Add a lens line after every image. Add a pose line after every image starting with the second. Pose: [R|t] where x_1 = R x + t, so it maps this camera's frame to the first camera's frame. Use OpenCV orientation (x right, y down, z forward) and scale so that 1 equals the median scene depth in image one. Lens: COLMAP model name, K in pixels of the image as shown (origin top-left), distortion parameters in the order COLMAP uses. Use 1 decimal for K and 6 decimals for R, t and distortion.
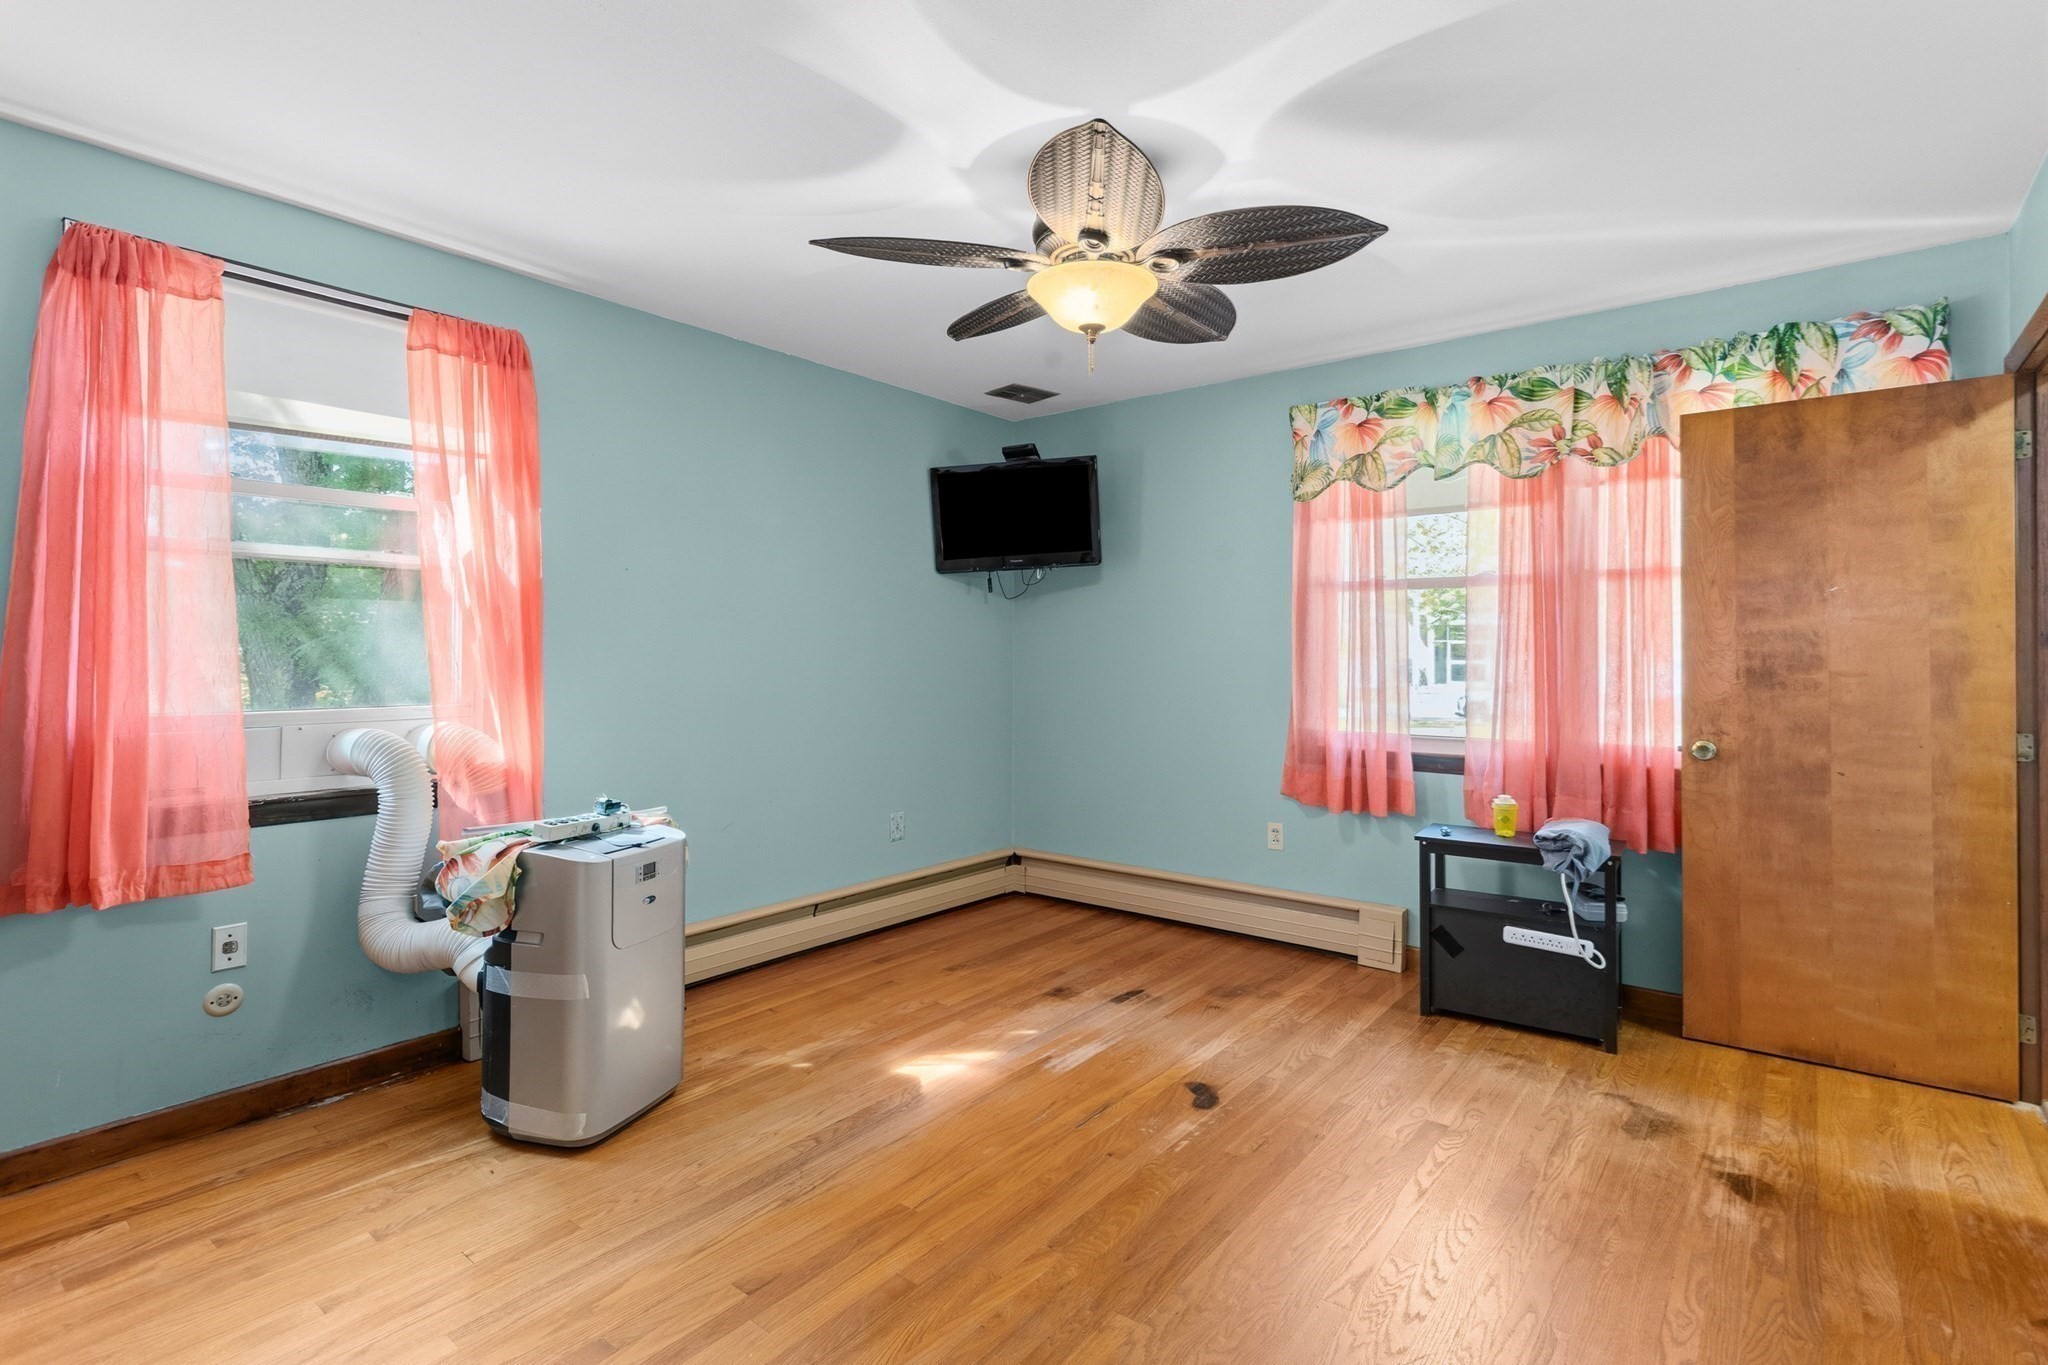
lens RADIAL K [[966.4, 0, 1027.0], [0, 966.4, 645.9], [0, 0, 1]] dist [0.000327, 0.001438]
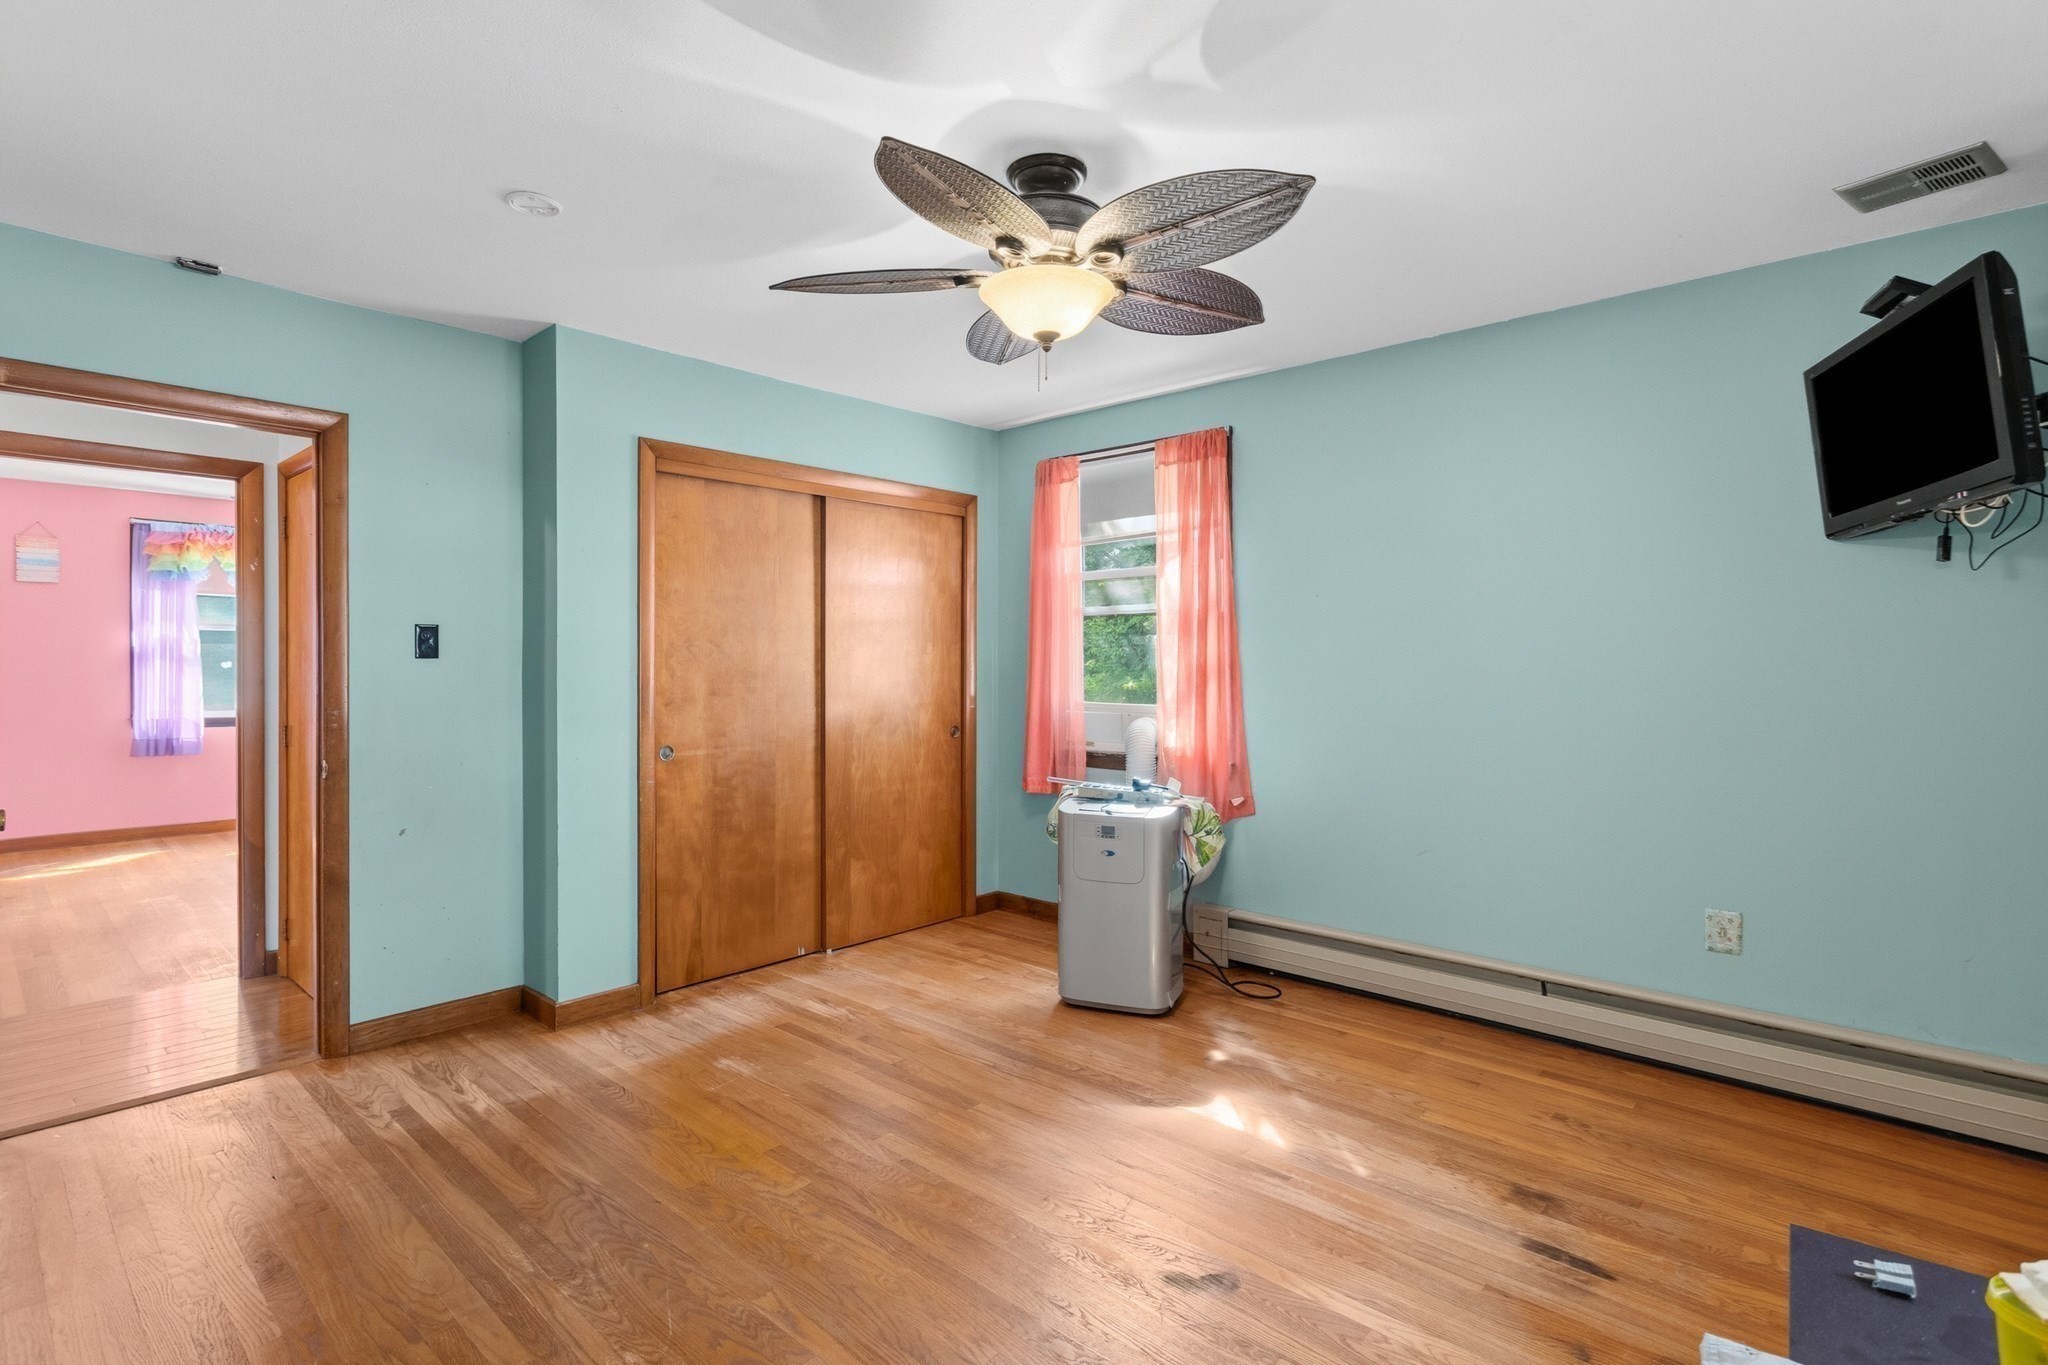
lens RADIAL K [[966.4, 0, 1028.6], [0, 966.4, 670.0], [0, 0, 1]] dist [0.000327, 0.001438]
pose [[-0.052164, 0.006574, -0.998617, 0.730285], [0.005585, 0.999965, 0.006292, -0.001392], [0.998623, -0.005249, -0.052199, 0.729866]]
